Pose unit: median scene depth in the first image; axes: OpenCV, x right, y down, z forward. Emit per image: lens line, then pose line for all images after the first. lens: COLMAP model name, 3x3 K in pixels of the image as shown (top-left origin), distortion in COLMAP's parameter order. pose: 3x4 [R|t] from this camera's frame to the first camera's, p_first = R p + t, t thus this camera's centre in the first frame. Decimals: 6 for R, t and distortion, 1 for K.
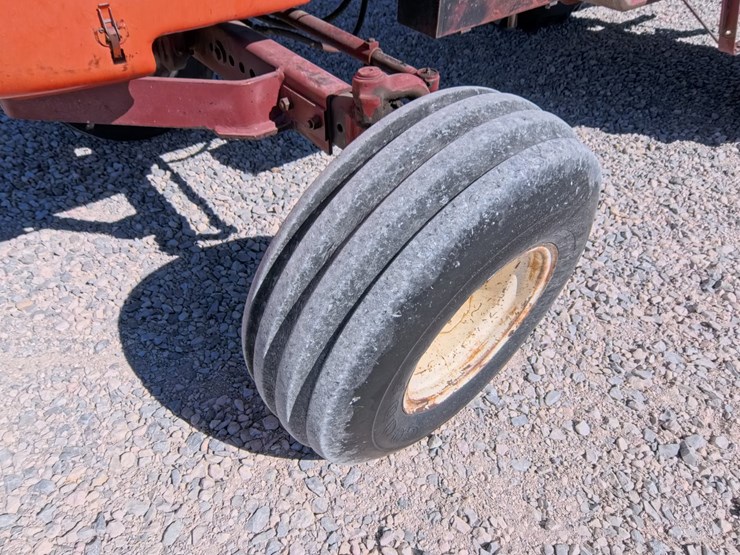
lens RADIAL K [[505.8, 0, 369.3], [0, 505.8, 280.2], [0, 0, 1]] dist [0.030650, -0.019521]
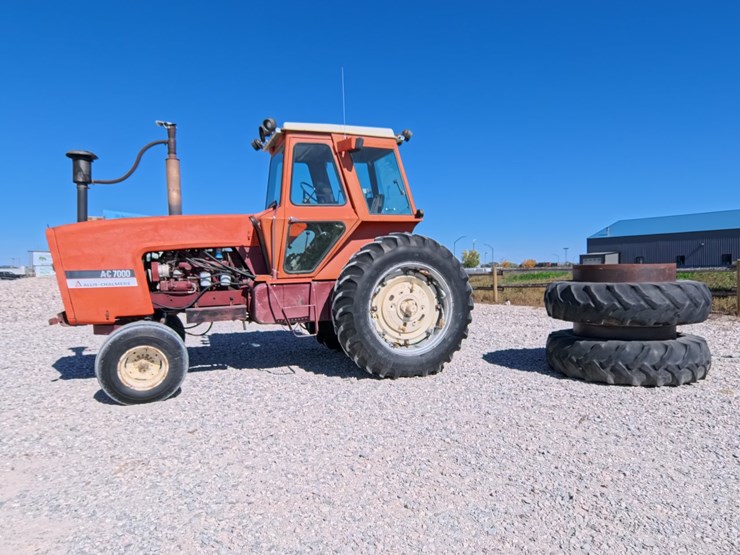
lens RADIAL K [[505.8, 0, 369.3], [0, 505.8, 280.2], [0, 0, 1]] dist [0.030650, -0.019521]
pose [[0.945669, -0.032100, -0.323544, 2.165993], [-0.189657, 0.753811, -0.629126, 1.187542], [0.264086, 0.656307, 0.706768, -1.332179]]
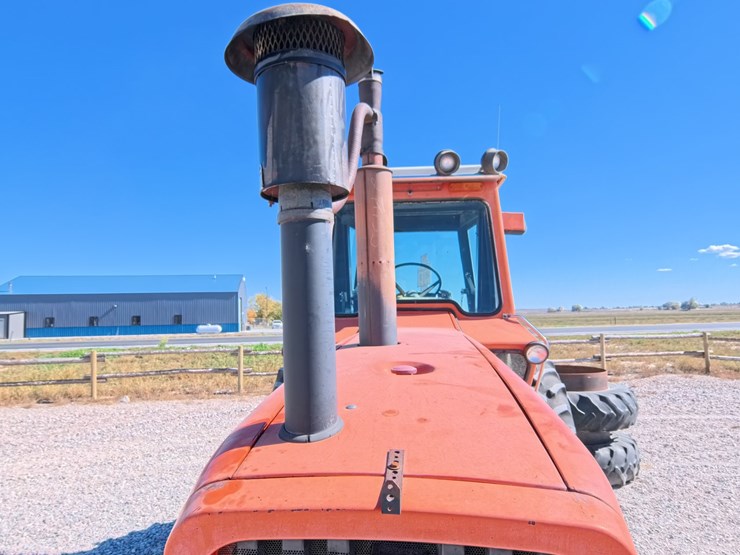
lens RADIAL K [[505.8, 0, 369.3], [0, 505.8, 280.2], [0, 0, 1]] dist [0.030650, -0.019521]
pose [[0.703147, 0.008104, 0.710998, -0.933718], [0.507442, 0.694730, -0.509757, -0.543293], [-0.498083, 0.719225, 0.484385, -0.194368]]
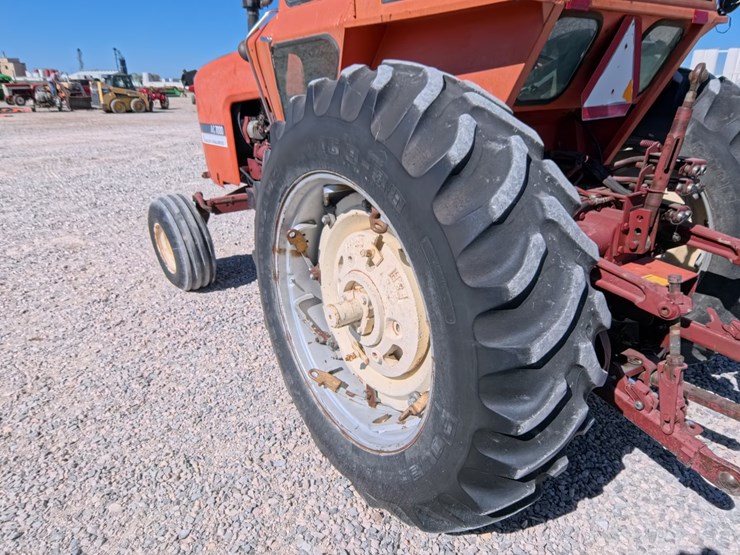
lens RADIAL K [[505.8, 0, 369.3], [0, 505.8, 280.2], [0, 0, 1]] dist [0.030650, -0.019521]
pose [[-0.055439, 0.329755, -0.942437, 2.354169], [-0.678064, 0.680416, 0.277963, -1.139778], [0.732909, 0.654443, 0.185874, 0.931826]]
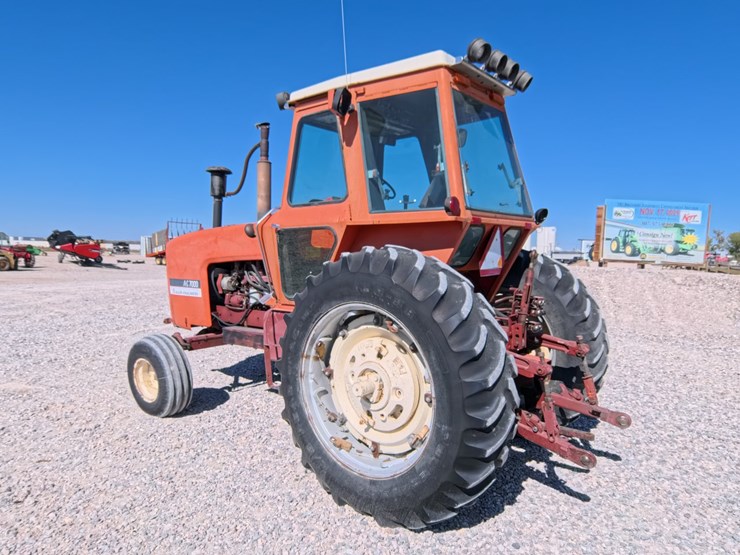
lens RADIAL K [[505.8, 0, 369.3], [0, 505.8, 280.2], [0, 0, 1]] dist [0.030650, -0.019521]
pose [[0.195625, 0.032249, -0.980148, 3.058182], [-0.675307, 0.729168, -0.110791, -0.848881], [0.711120, 0.683575, 0.164421, 0.614030]]
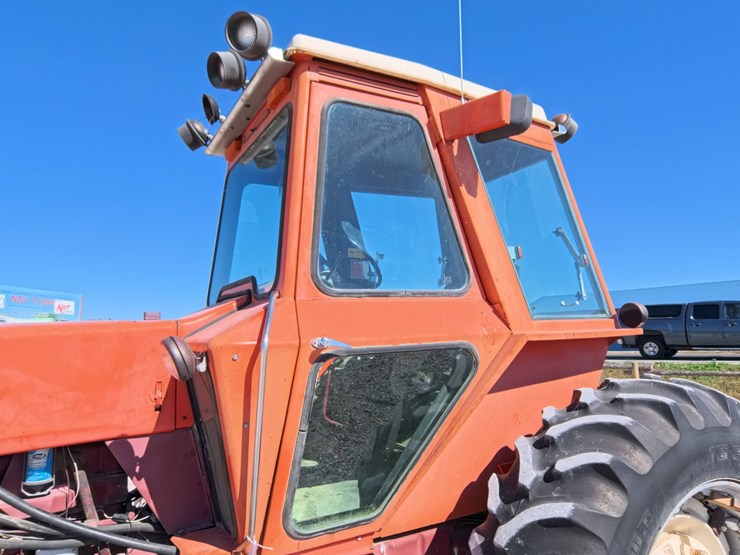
lens RADIAL K [[505.8, 0, 369.3], [0, 505.8, 280.2], [0, 0, 1]] dist [0.030650, -0.019521]
pose [[0.984029, -0.066450, -0.165142, 0.923875], [-0.081999, 0.654215, -0.751850, -0.418584], [0.157999, 0.753383, 0.638318, -0.106005]]
